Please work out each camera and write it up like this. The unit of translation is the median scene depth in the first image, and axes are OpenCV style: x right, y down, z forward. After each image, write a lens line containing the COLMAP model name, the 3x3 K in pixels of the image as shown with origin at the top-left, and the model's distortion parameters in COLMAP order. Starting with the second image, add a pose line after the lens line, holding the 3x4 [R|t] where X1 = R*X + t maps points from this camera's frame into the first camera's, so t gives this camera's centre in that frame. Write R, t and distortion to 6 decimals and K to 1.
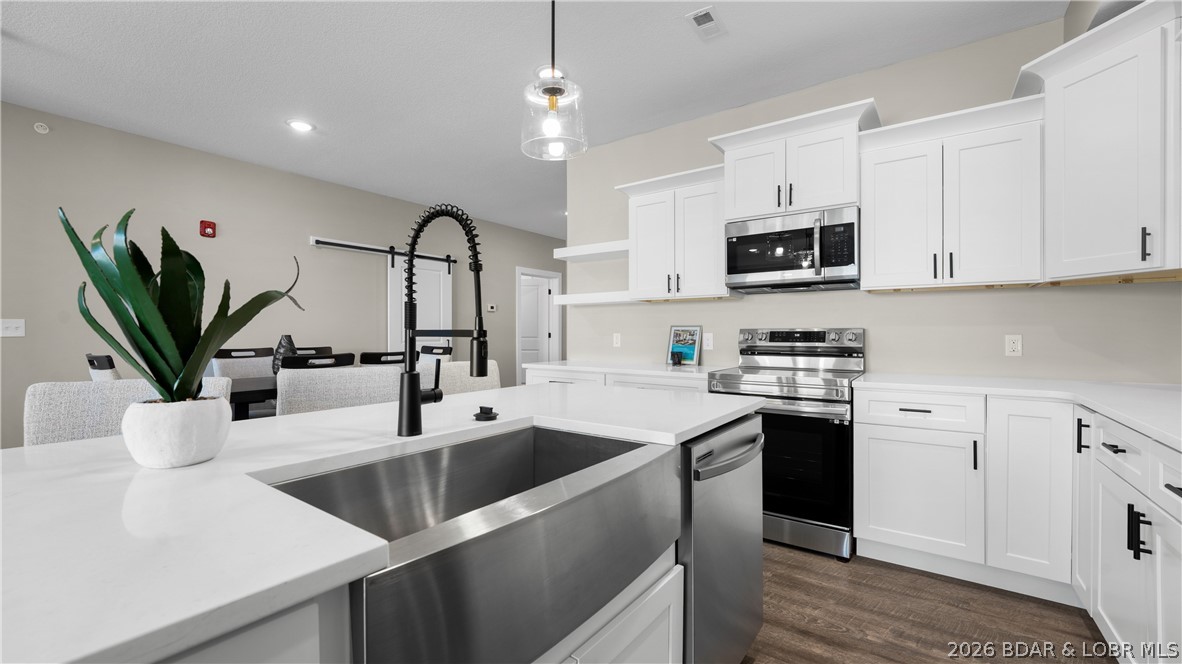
lens RADIAL K [[490.5, 0, 595.5], [0, 490.5, 329.4], [0, 0, 1]] dist [0.019200, -0.000071]
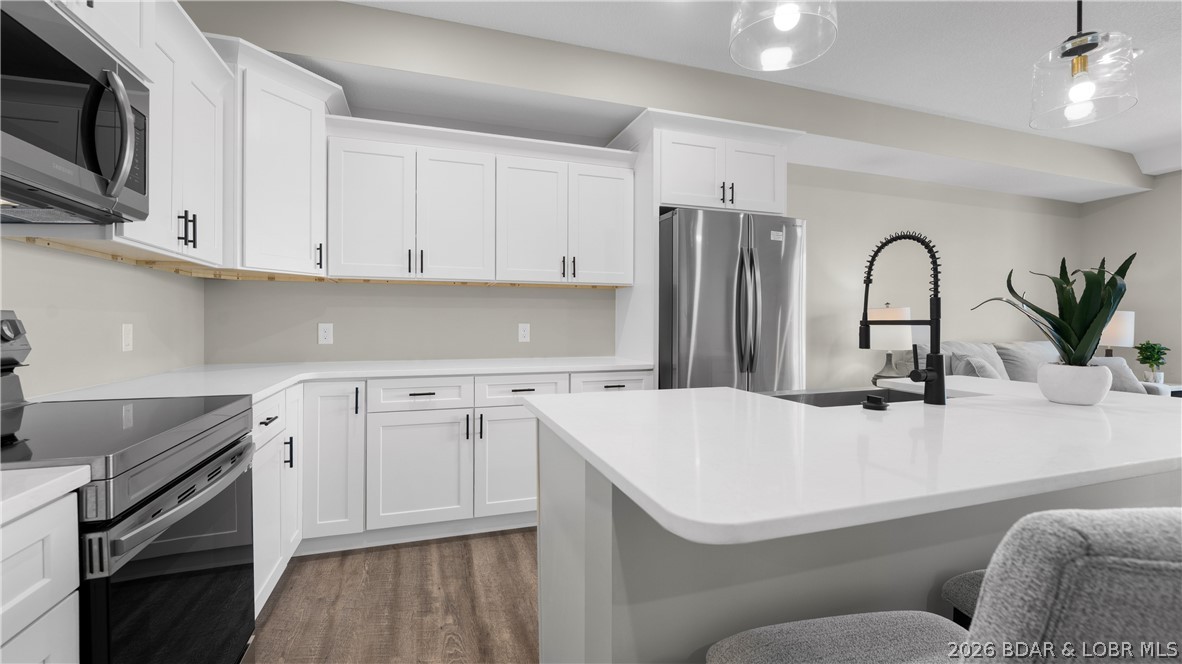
lens RADIAL K [[488.5, 0, 578.0], [0, 488.5, 326.4], [0, 0, 1]] dist [-0.002120, -0.000107]
pose [[-0.804829, -0.006372, 0.593472, -0.150903], [-0.007079, 0.999974, 0.001137, 0.007946], [-0.593464, -0.003286, -0.804854, 1.000256]]
